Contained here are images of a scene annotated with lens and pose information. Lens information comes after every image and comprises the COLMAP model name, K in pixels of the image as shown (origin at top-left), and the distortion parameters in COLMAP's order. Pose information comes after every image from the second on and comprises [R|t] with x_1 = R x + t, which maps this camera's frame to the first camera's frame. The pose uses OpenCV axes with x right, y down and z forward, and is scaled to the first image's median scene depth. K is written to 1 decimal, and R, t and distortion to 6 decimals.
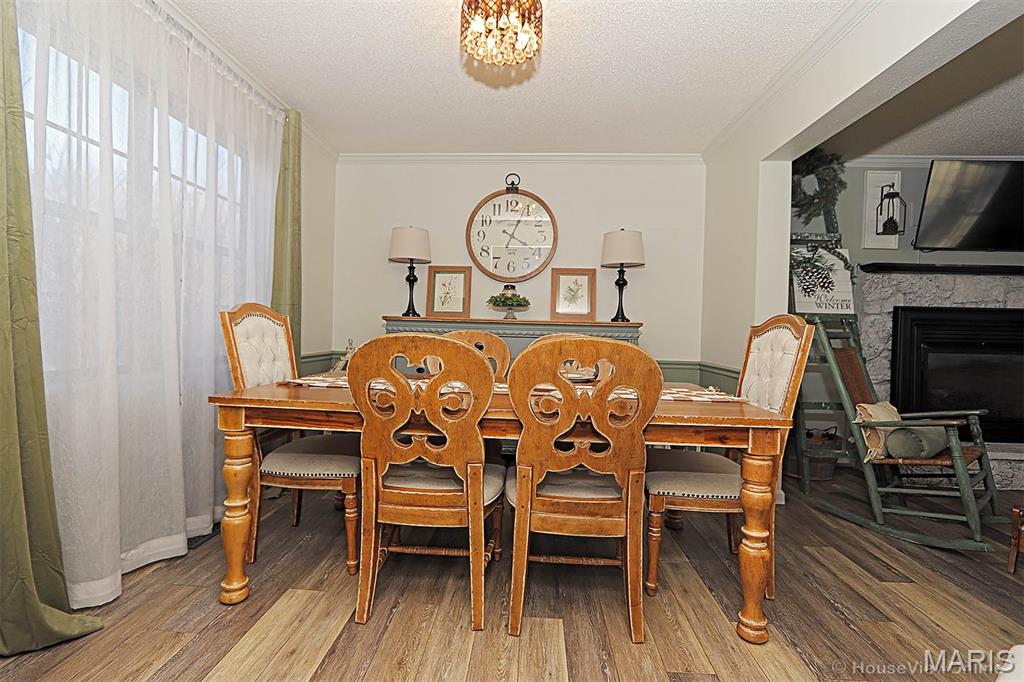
lens RADIAL K [[473.4, 0, 505.3], [0, 473.4, 338.8], [0, 0, 1]] dist [-0.016205, 0.003178]
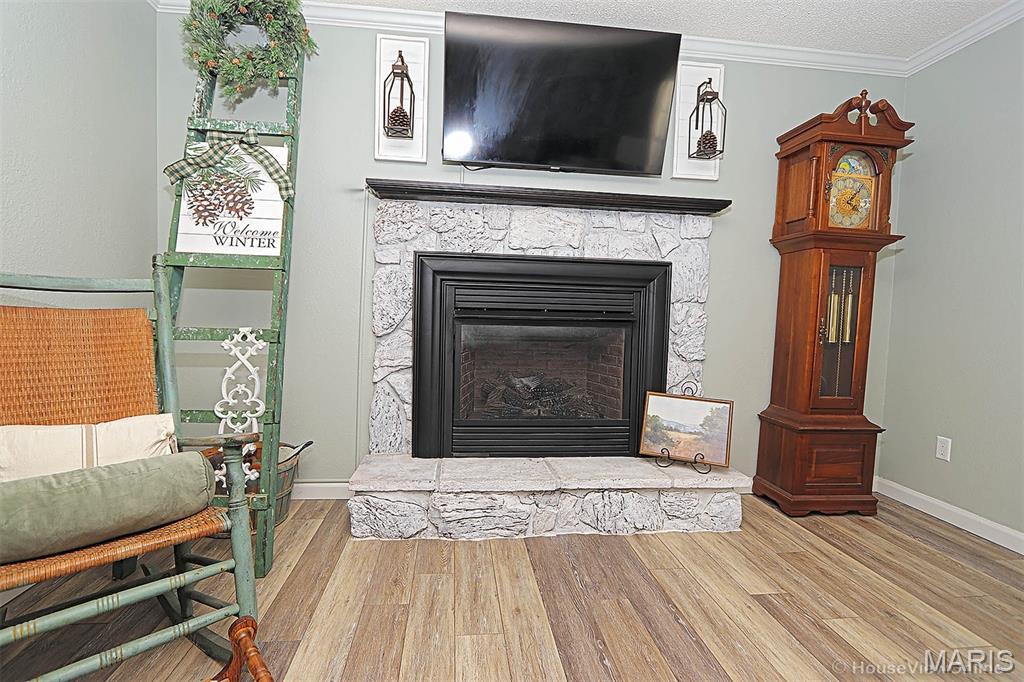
lens RADIAL K [[473.4, 0, 505.3], [0, 473.4, 338.8], [0, 0, 1]] dist [-0.016205, 0.003178]
pose [[0.986426, -0.005012, 0.164128, 0.839549], [-0.002474, 0.998967, 0.045377, 0.021068], [-0.164186, -0.045168, 0.985395, 0.333526]]
